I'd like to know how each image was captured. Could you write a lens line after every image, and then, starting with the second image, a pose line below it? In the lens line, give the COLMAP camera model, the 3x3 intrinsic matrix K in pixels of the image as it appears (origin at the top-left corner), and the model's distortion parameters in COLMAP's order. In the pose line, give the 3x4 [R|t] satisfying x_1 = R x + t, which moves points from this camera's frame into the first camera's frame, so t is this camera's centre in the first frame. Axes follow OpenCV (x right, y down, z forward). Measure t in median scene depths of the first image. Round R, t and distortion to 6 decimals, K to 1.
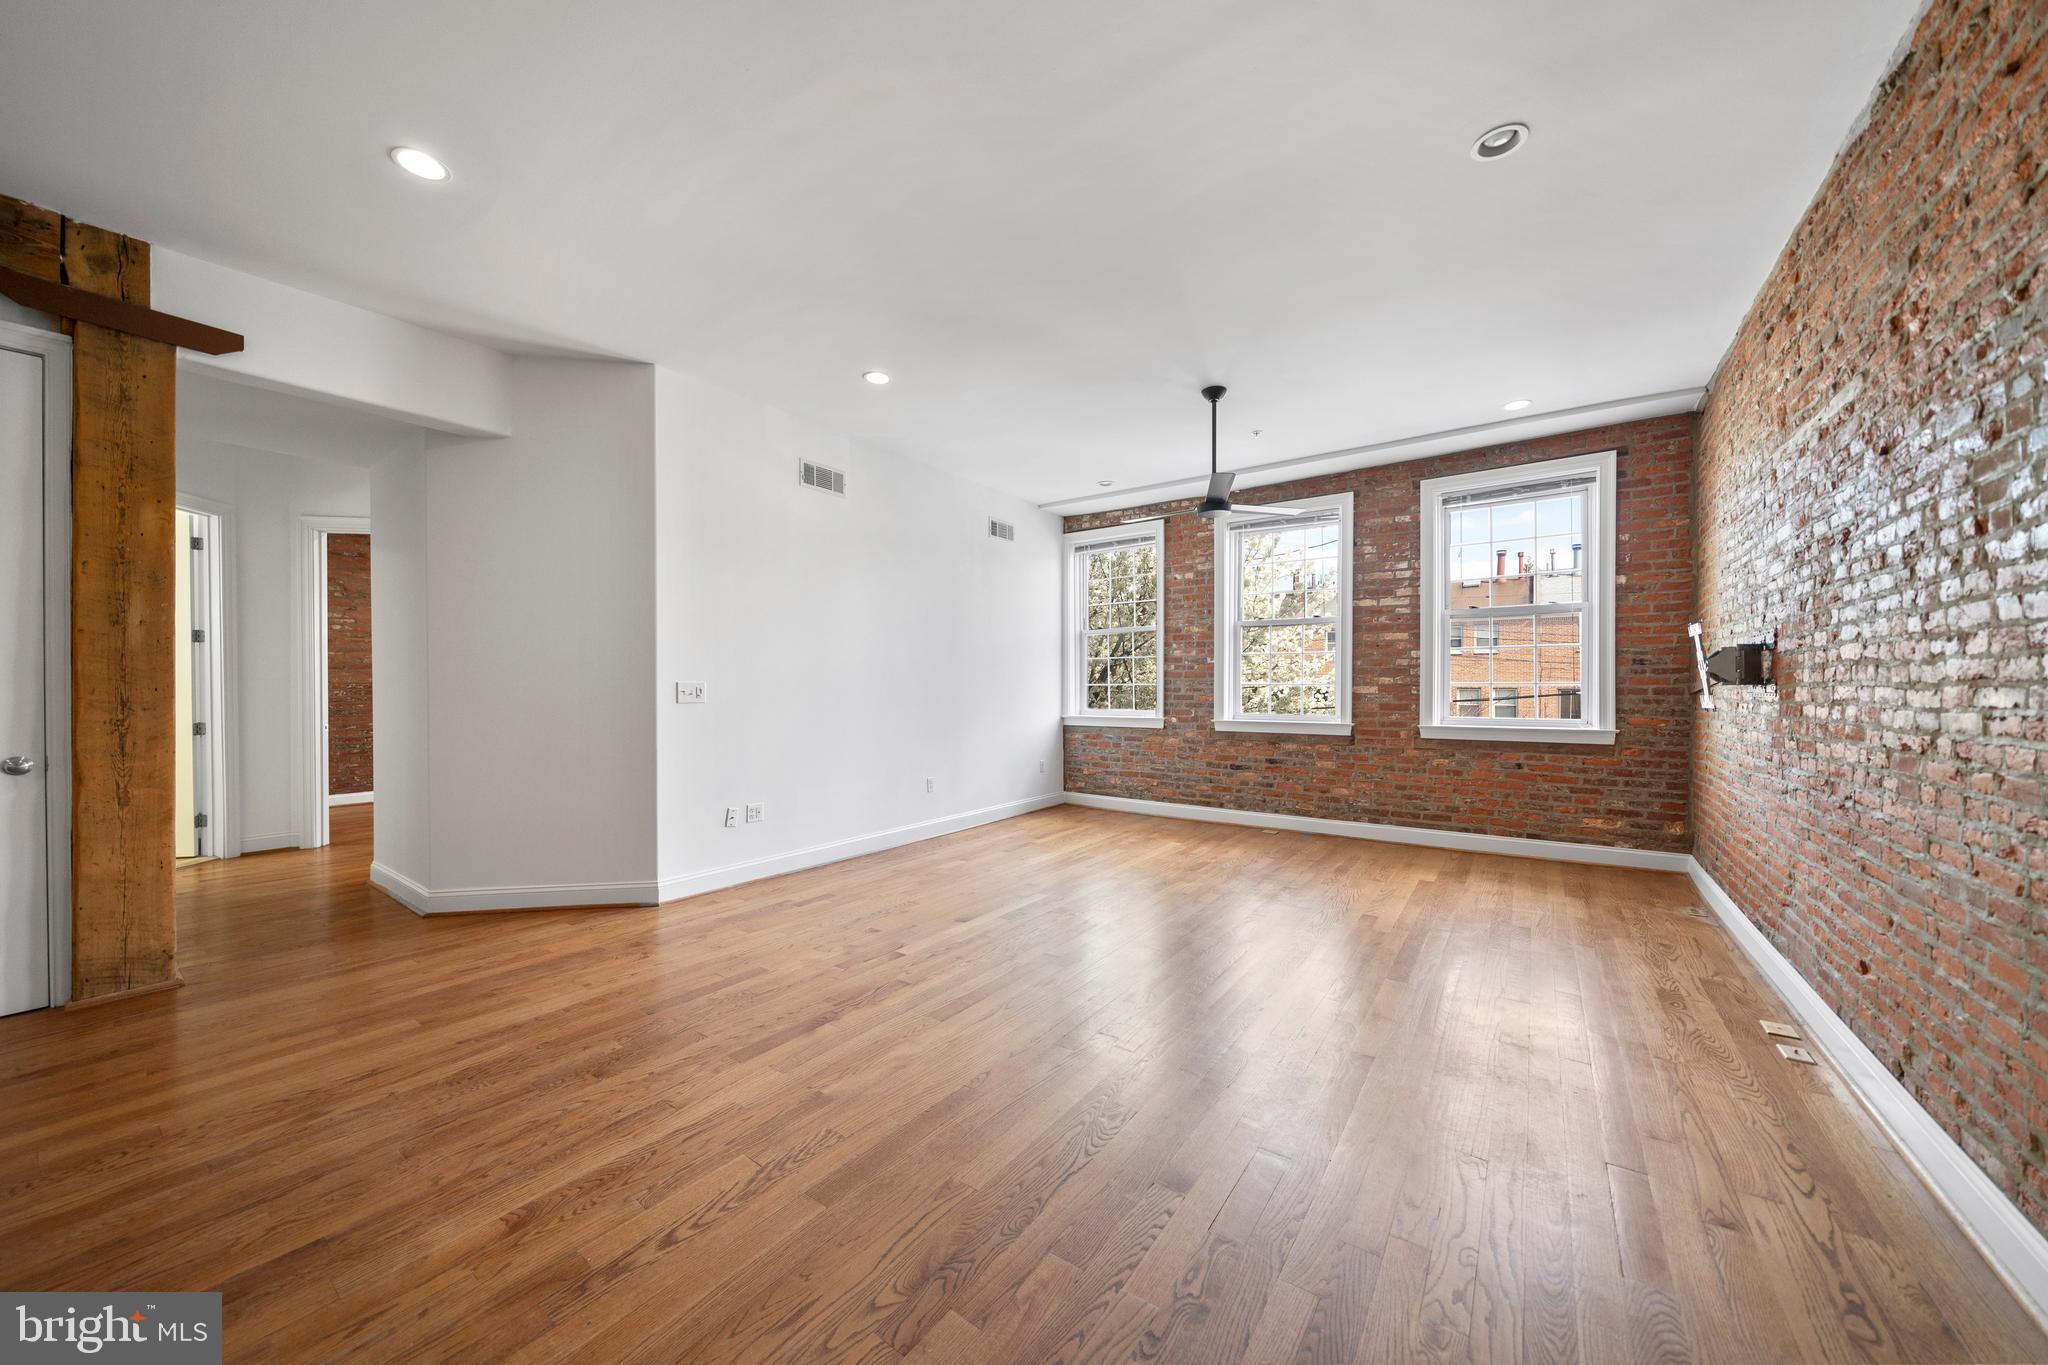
lens RADIAL K [[706.5, 0, 1034.4], [0, 706.5, 691.4], [0, 0, 1]] dist [-0.019477, 0.002603]
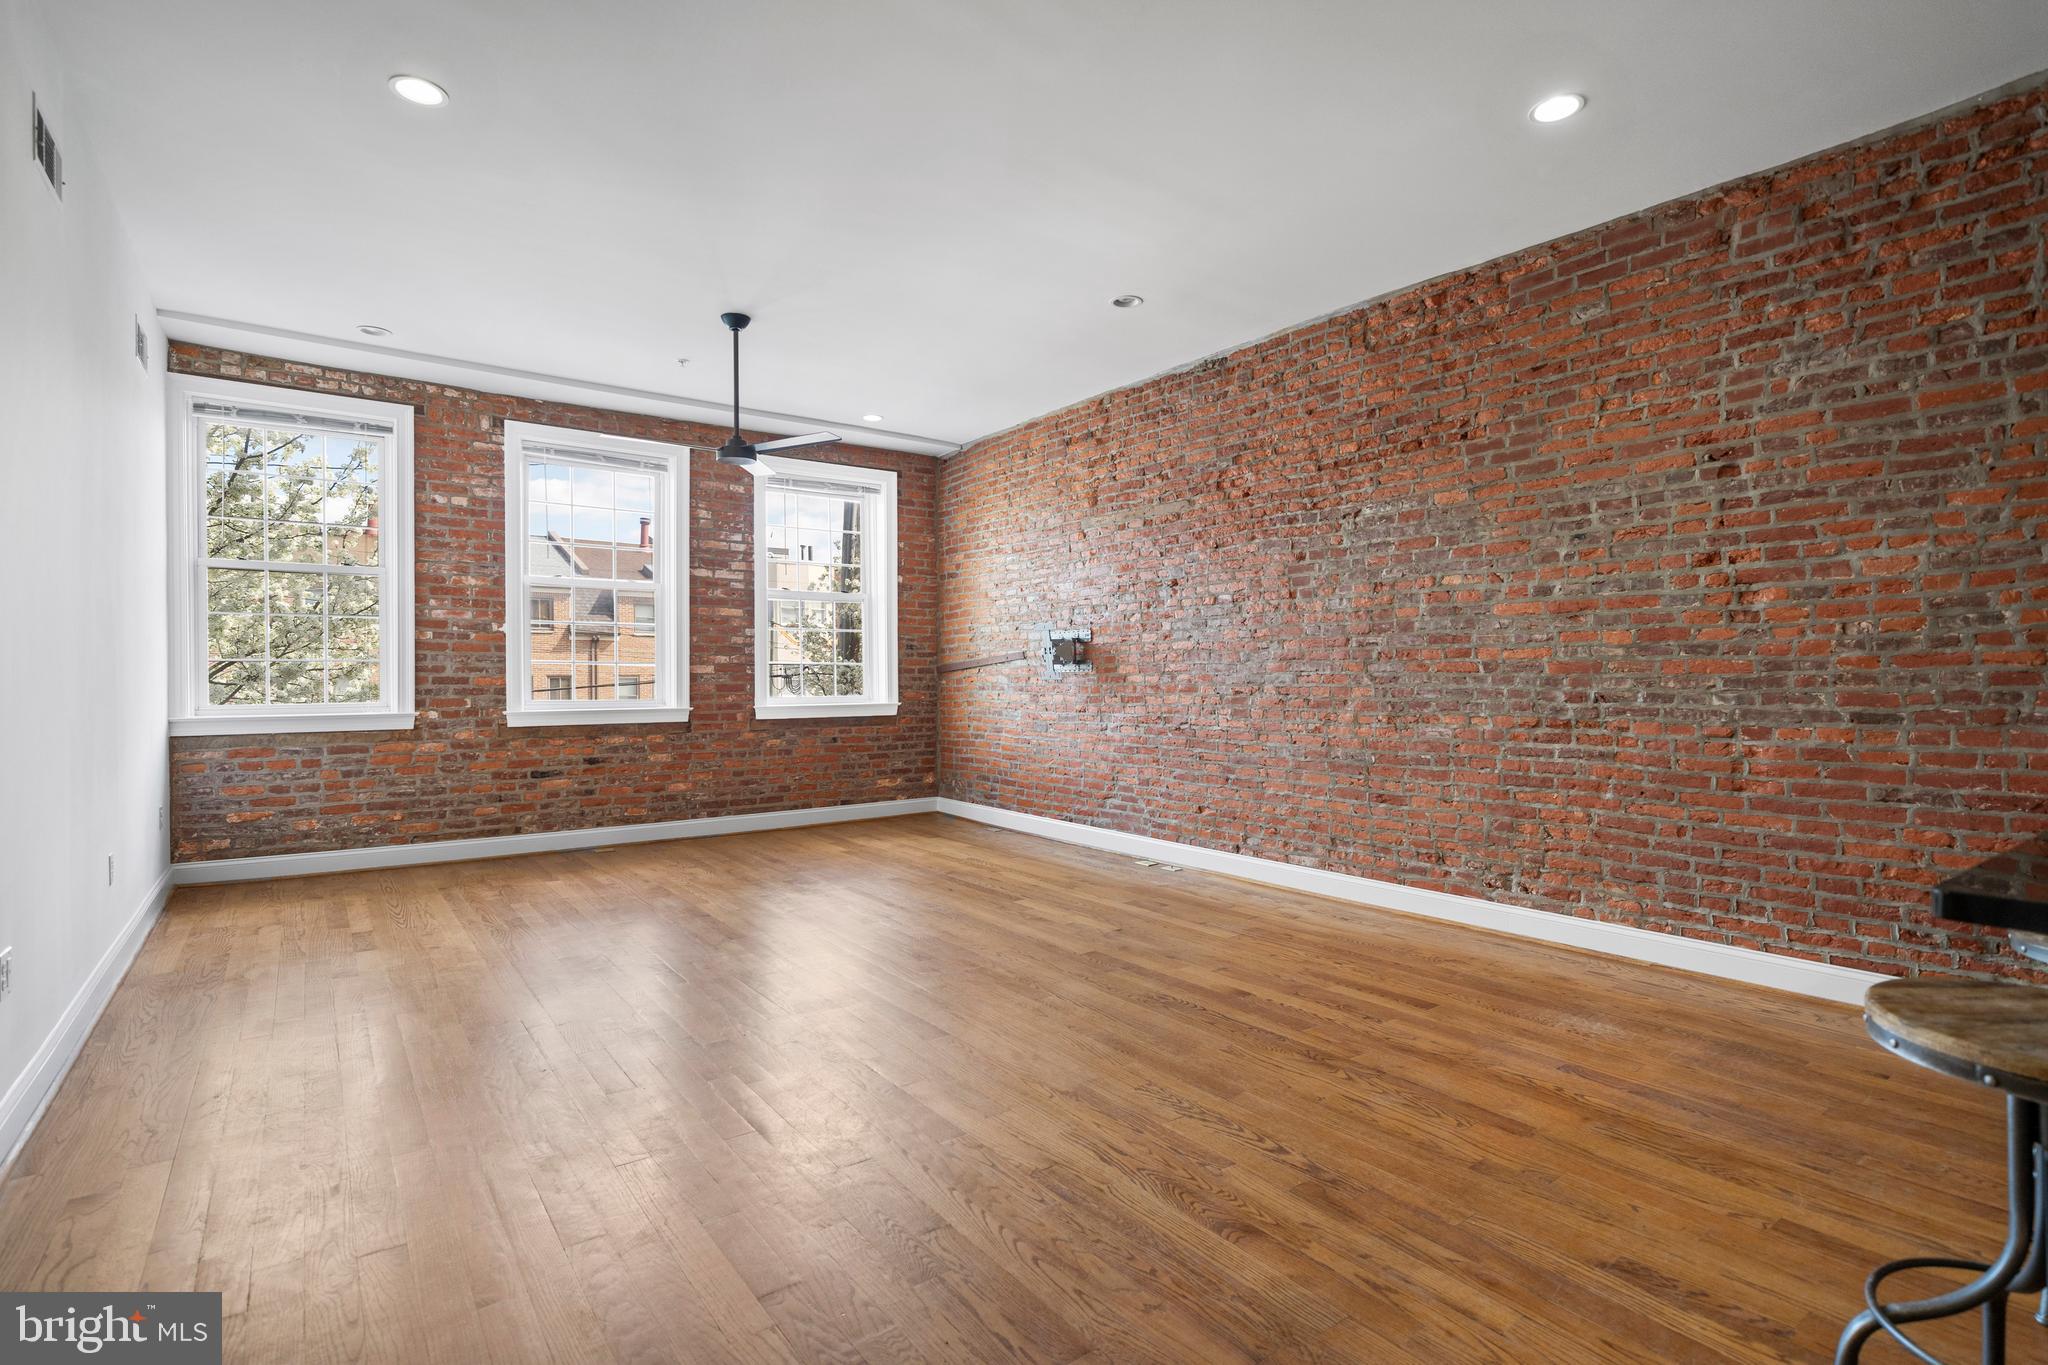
lens RADIAL K [[959.7, 0, 1002.3], [0, 959.7, 658.8], [0, 0, 1]] dist [0.007849, -0.002156]
pose [[0.318629, 0.016224, 0.947741, -0.710027], [0.006318, 0.999795, -0.019240, 0.012623], [-0.947859, 0.012118, 0.318461, 0.308887]]
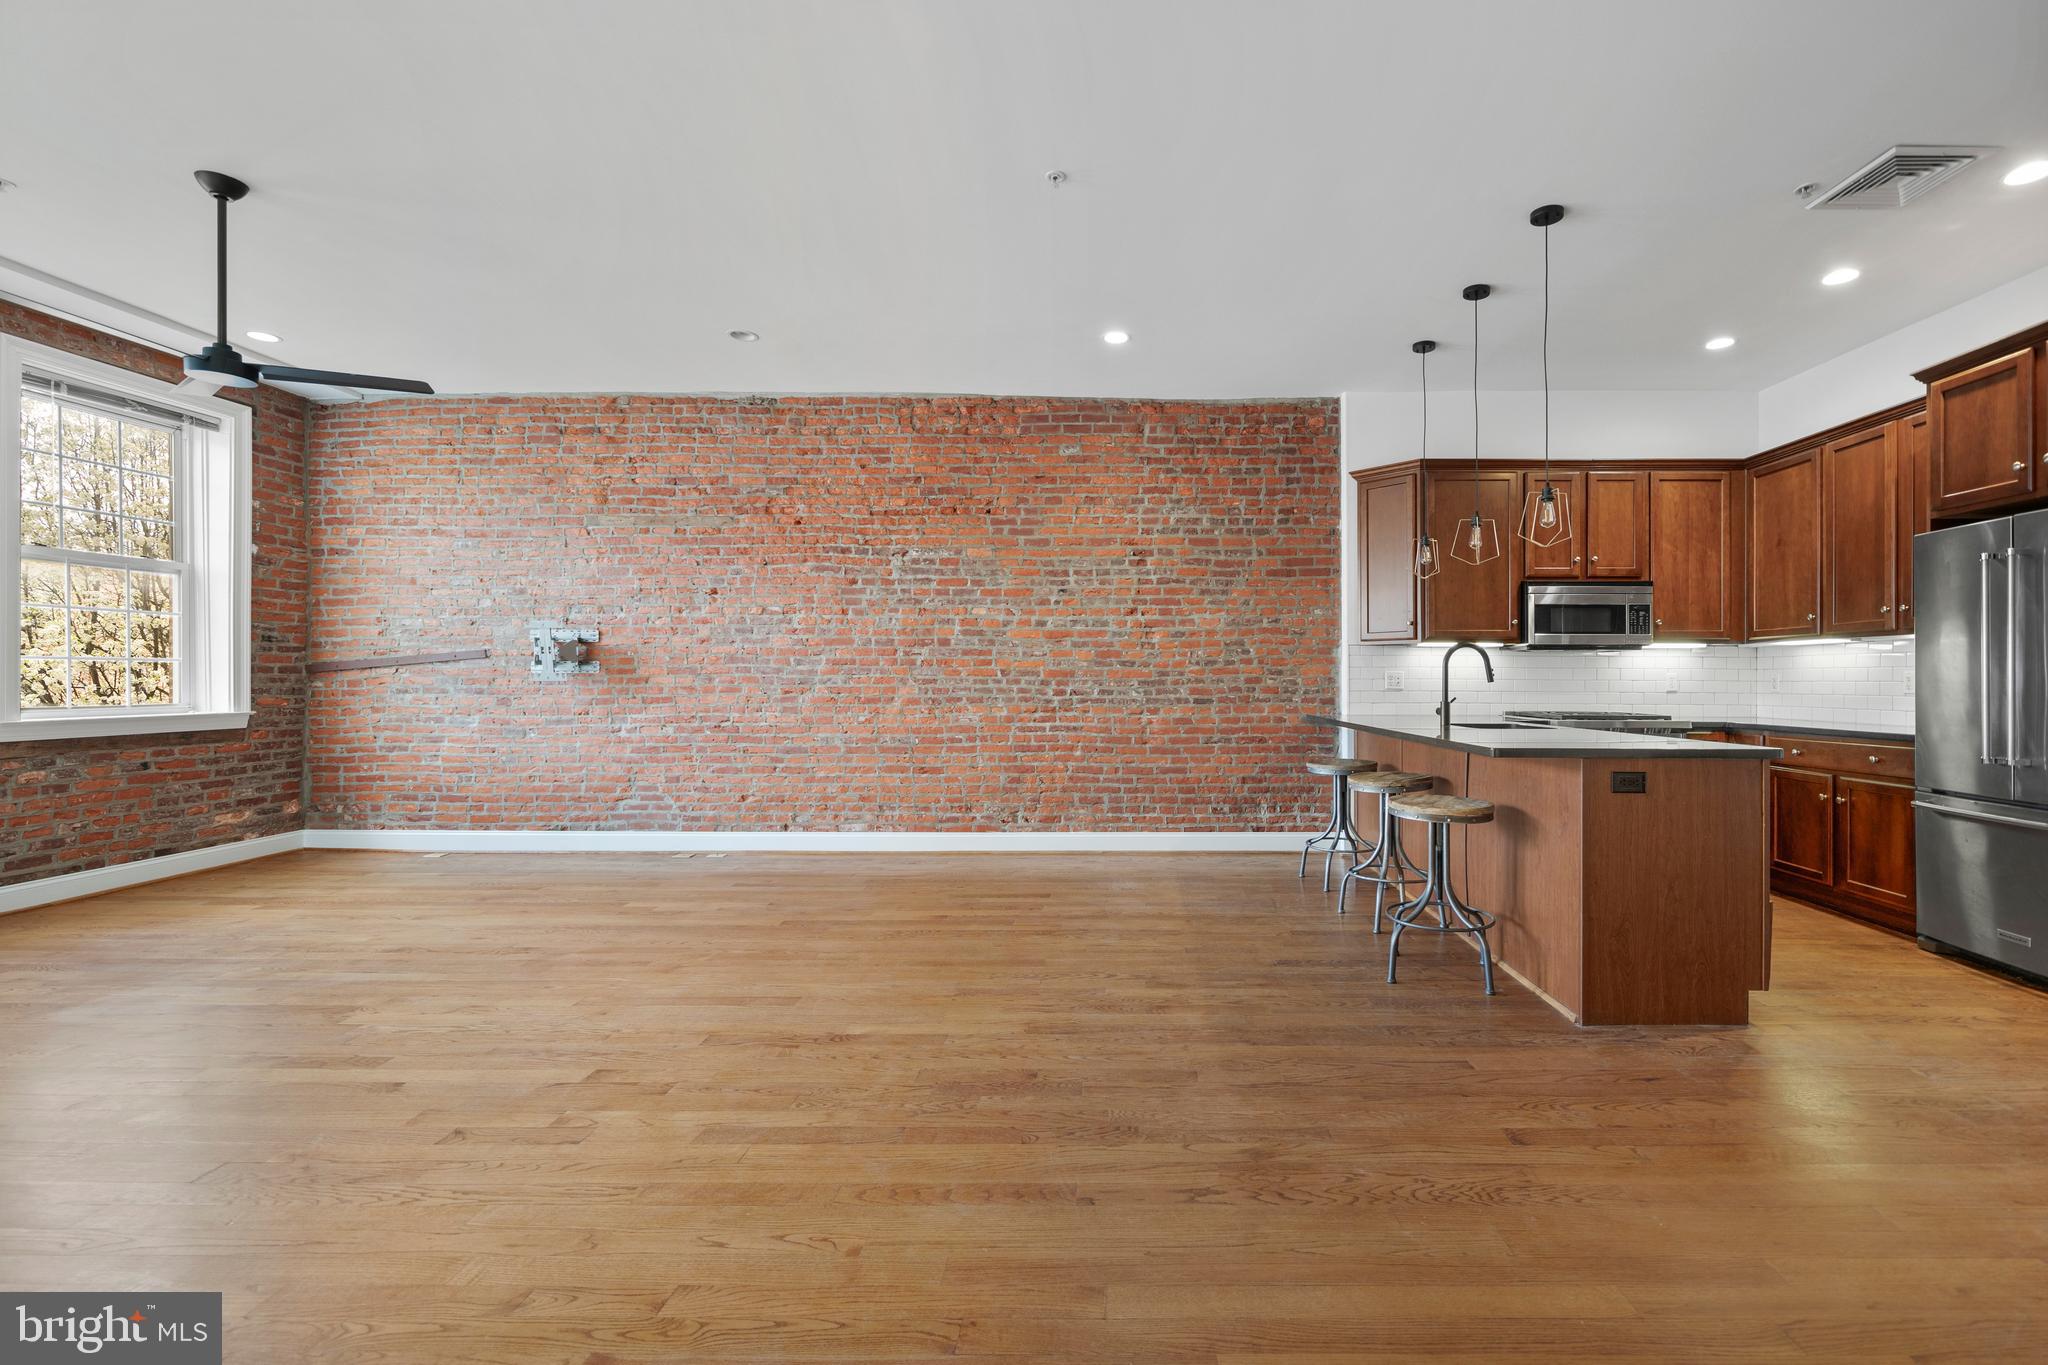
lens RADIAL K [[878.8, 0, 1104.3], [0, 878.8, 668.3], [0, 0, 1]] dist [-0.000391, 0.000600]
pose [[-0.569453, 0.008324, 0.821981, -0.784828], [0.001659, 0.999958, -0.008978, 0.010947], [-0.822022, -0.003749, -0.569444, 0.760259]]
